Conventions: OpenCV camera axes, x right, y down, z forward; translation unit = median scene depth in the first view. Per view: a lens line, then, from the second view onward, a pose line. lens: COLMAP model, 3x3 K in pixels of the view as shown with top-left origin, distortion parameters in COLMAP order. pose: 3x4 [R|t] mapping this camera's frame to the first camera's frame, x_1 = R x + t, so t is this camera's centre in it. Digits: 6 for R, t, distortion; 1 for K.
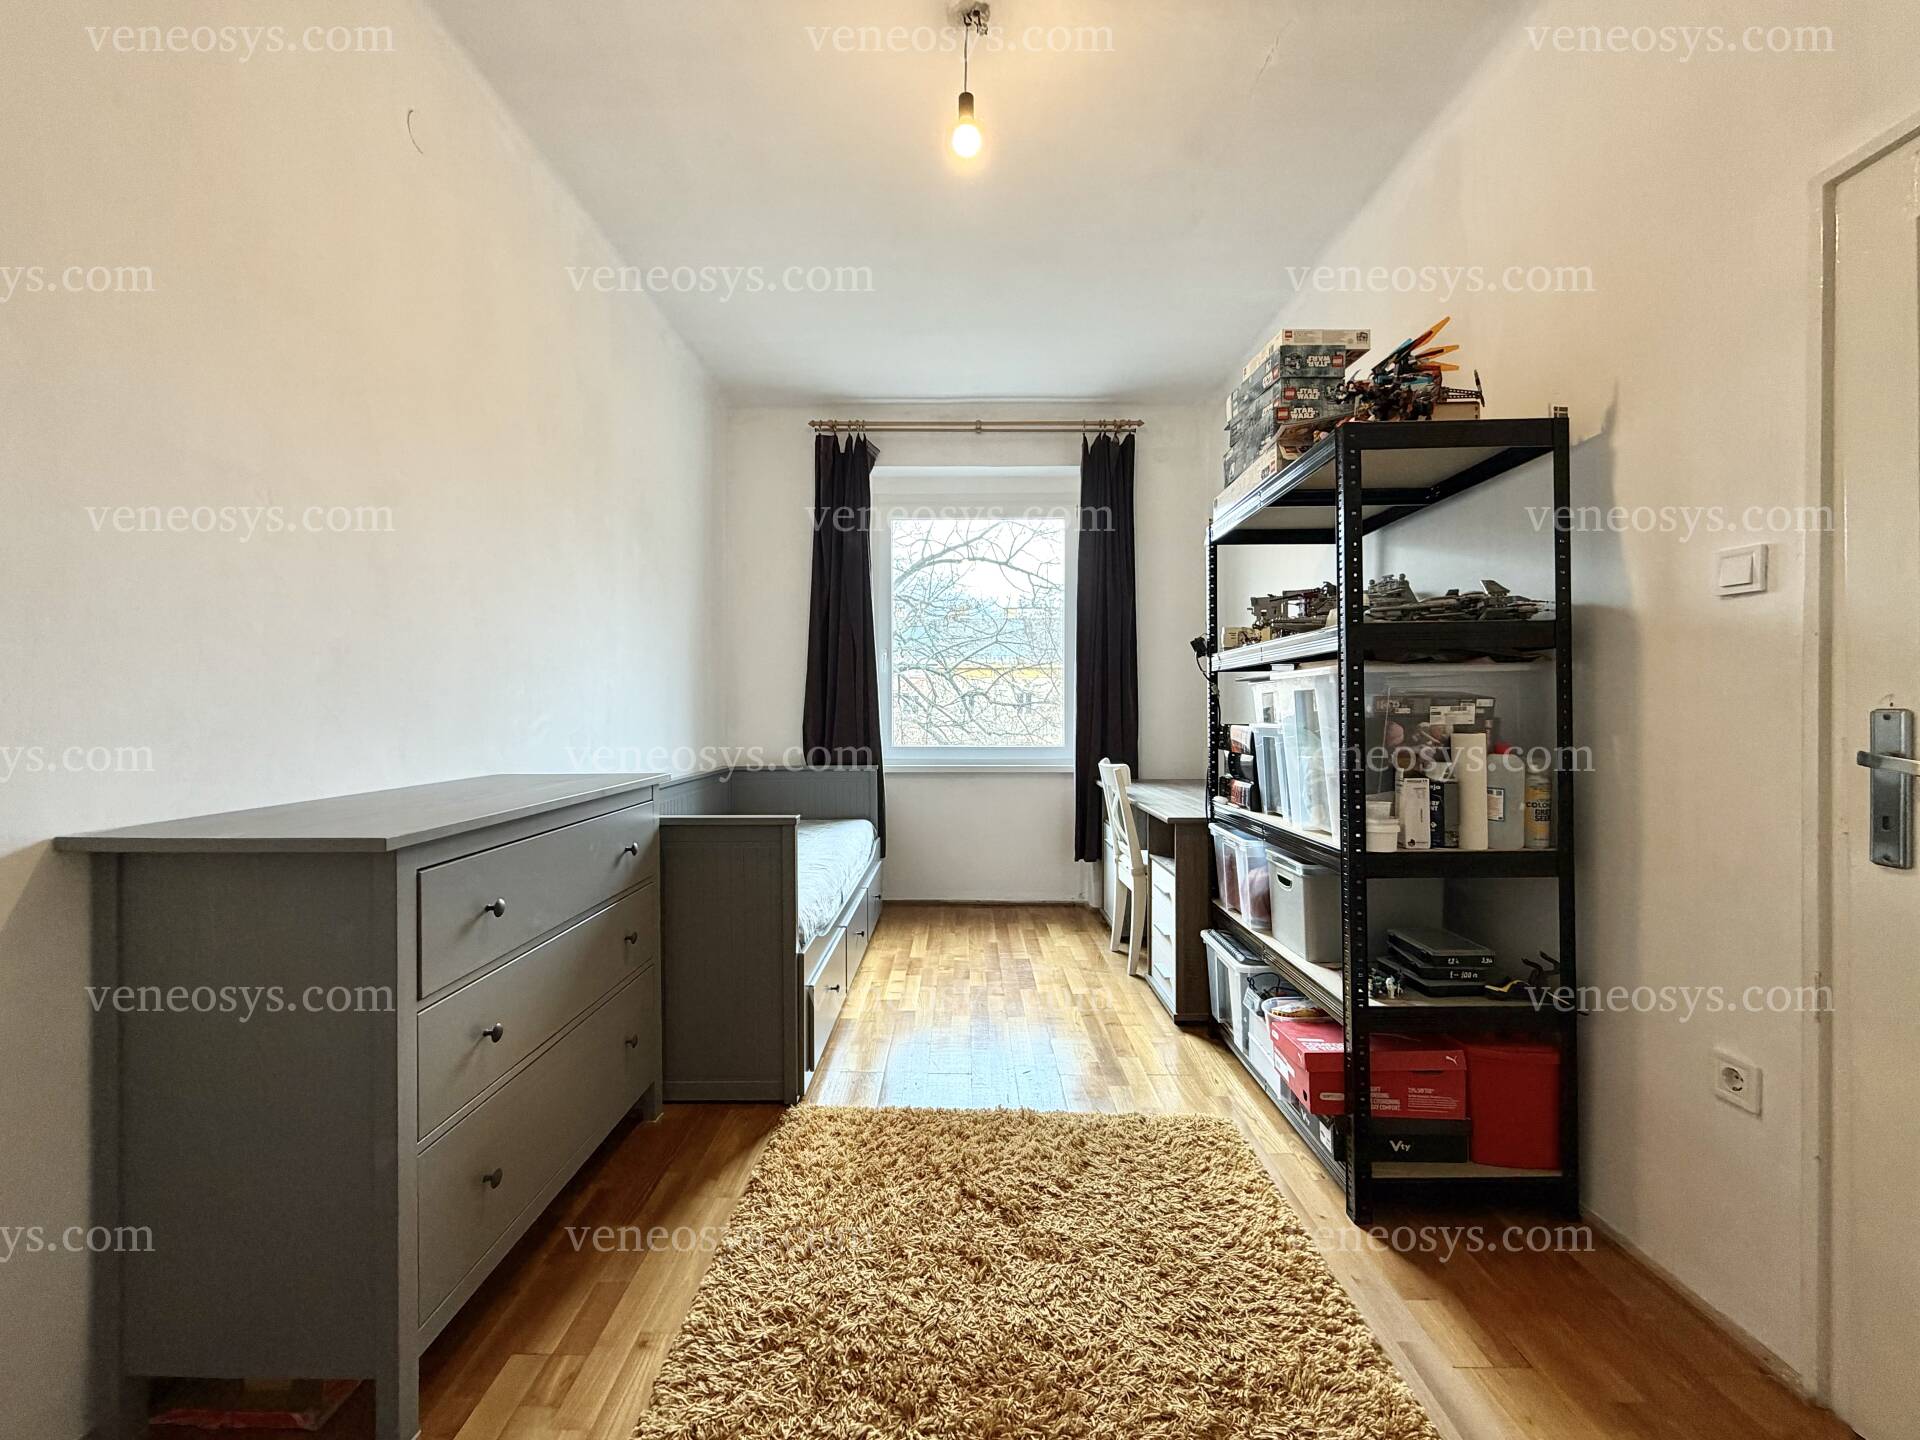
lens RADIAL K [[758.2, 0, 959.3], [0, 758.2, 711.5], [0, 0, 1]] dist [-0.000581, 0.000222]
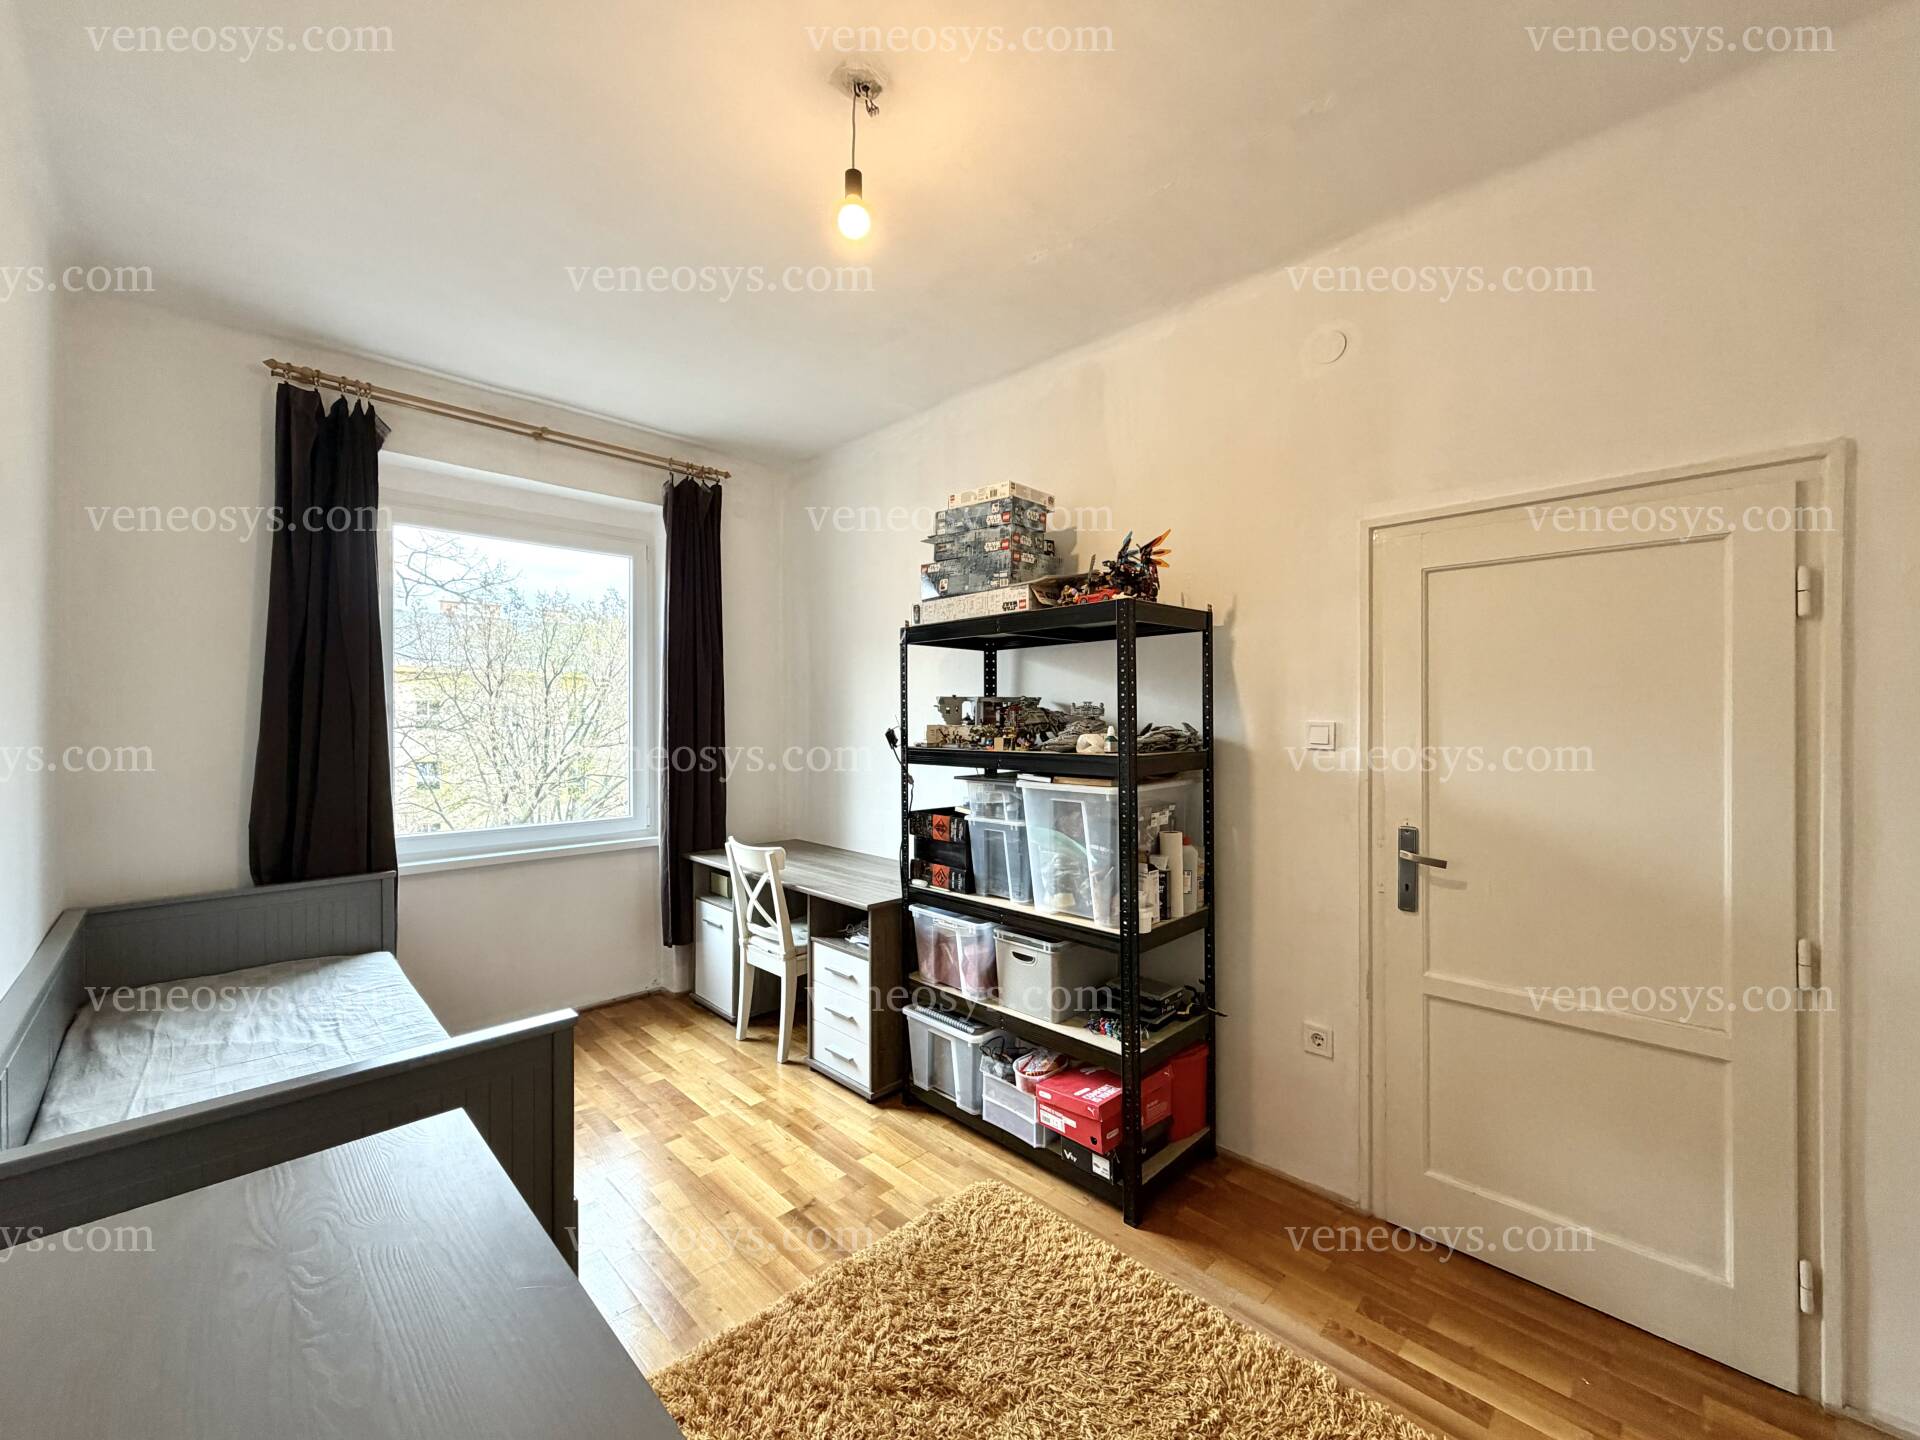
lens RADIAL K [[758.2, 0, 953.3], [0, 758.2, 722.8], [0, 0, 1]] dist [-0.000581, 0.000222]
pose [[0.713579, -0.000578, 0.700575, -0.431526], [0.000612, 1.000000, 0.000201, -0.127773], [-0.700575, 0.000285, 0.713579, 0.222092]]
